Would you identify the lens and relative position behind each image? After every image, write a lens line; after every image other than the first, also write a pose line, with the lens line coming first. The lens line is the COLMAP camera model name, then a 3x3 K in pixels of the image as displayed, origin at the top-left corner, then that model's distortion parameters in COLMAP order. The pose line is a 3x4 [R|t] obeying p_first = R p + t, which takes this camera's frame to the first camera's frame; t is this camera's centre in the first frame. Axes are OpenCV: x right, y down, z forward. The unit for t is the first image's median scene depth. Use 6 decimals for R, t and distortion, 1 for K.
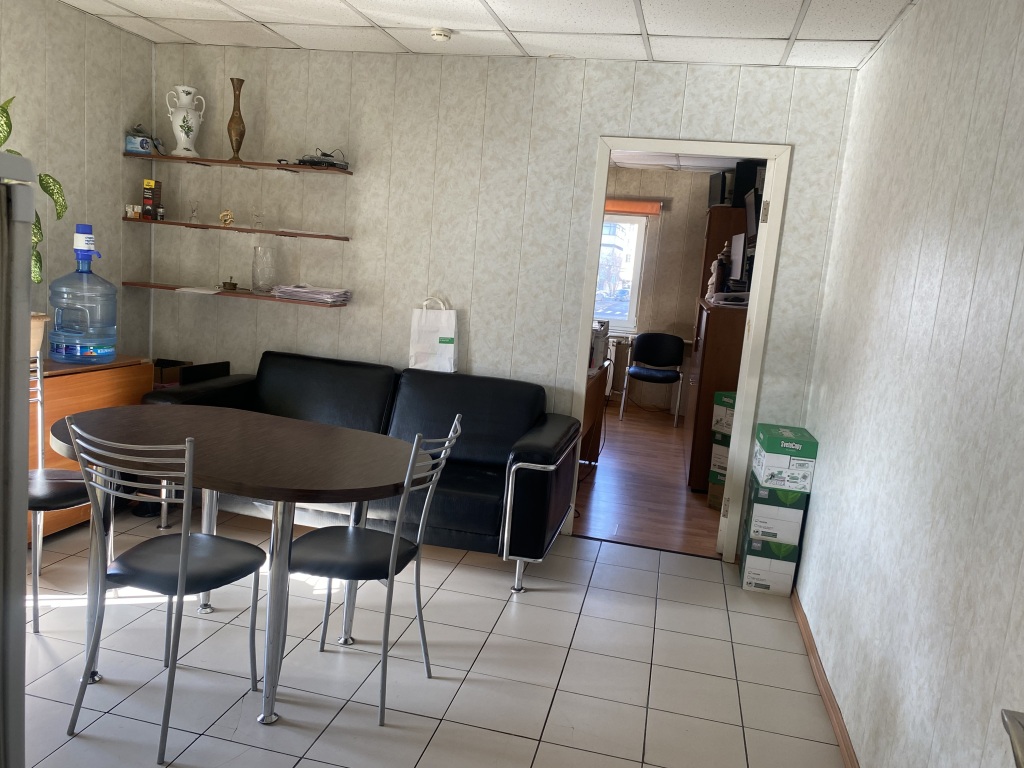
lens RADIAL K [[779.0, 0, 508.6], [0, 779.0, 384.5], [0, 0, 1]] dist [0.021249, -0.024306]
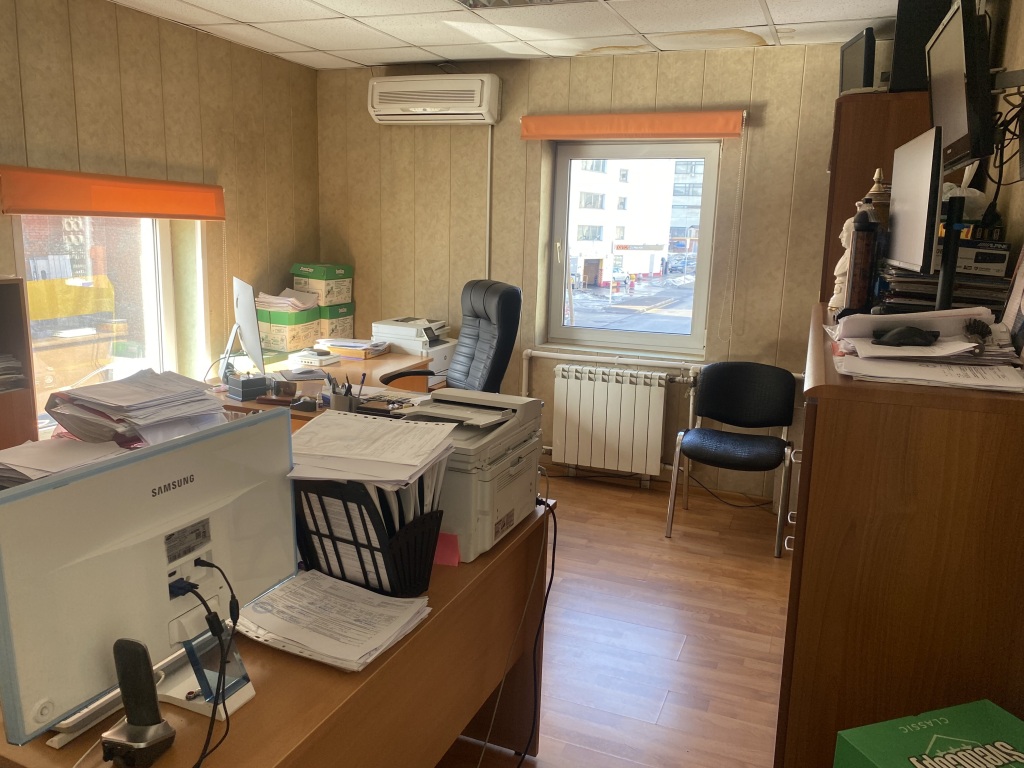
lens RADIAL K [[779.0, 0, 518.4], [0, 779.0, 377.6], [0, 0, 1]] dist [0.021249, -0.024306]
pose [[0.986104, -0.025084, -0.164223, 0.129933], [0.029512, 0.999262, 0.024579, -0.074066], [0.163485, -0.029084, 0.986117, 0.462640]]
